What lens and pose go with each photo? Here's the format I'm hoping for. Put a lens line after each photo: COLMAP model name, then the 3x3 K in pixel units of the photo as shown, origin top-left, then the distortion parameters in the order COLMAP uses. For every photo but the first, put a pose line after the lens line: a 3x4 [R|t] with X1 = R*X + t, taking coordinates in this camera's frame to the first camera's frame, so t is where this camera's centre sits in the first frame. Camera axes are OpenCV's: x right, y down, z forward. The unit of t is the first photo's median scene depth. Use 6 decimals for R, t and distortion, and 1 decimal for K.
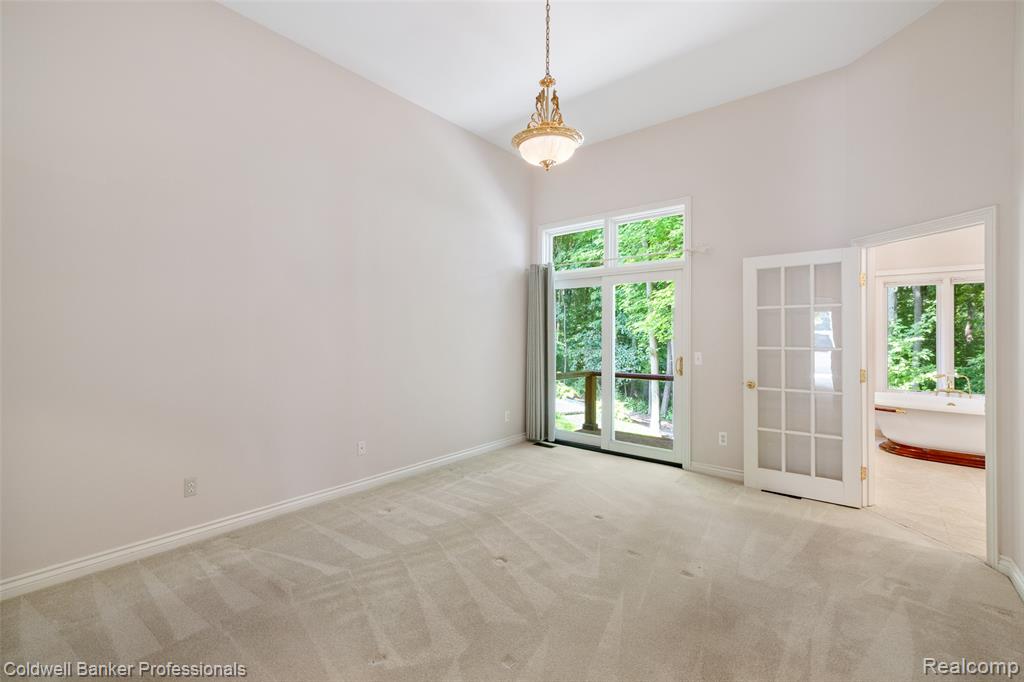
lens RADIAL K [[442.0, 0, 509.4], [0, 442.0, 332.3], [0, 0, 1]] dist [0.006149, -0.000599]
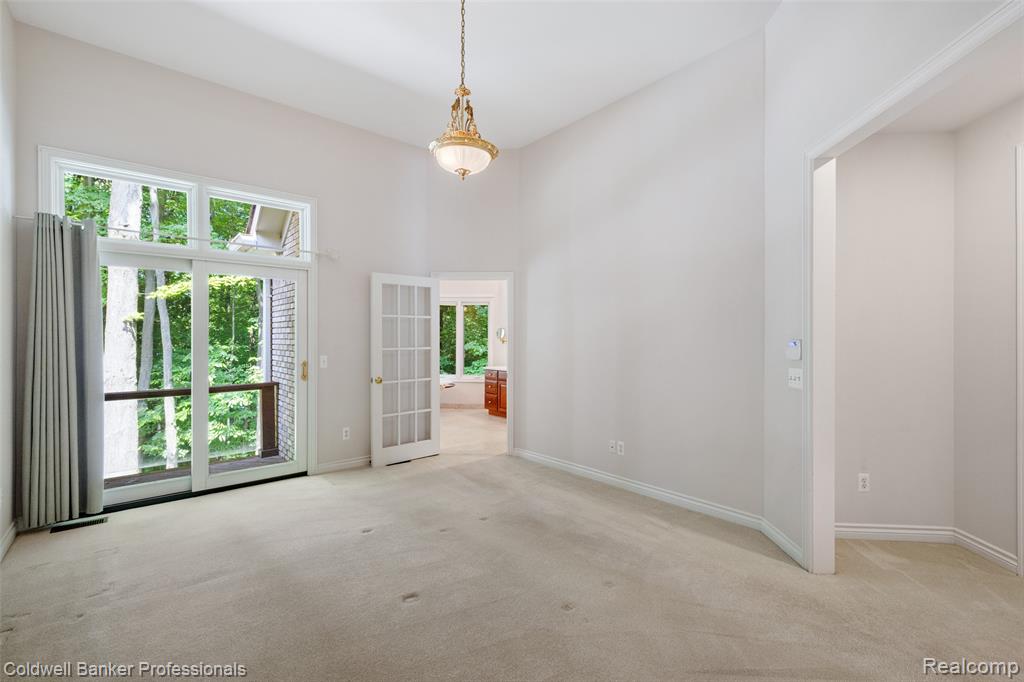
lens RADIAL K [[442.0, 0, 514.2], [0, 442.0, 342.7], [0, 0, 1]] dist [0.006149, -0.000599]
pose [[0.166984, -0.012130, 0.985885, -0.561627], [-0.002784, 0.999915, 0.012774, 0.001628], [-0.985956, -0.004878, 0.166936, 0.445346]]
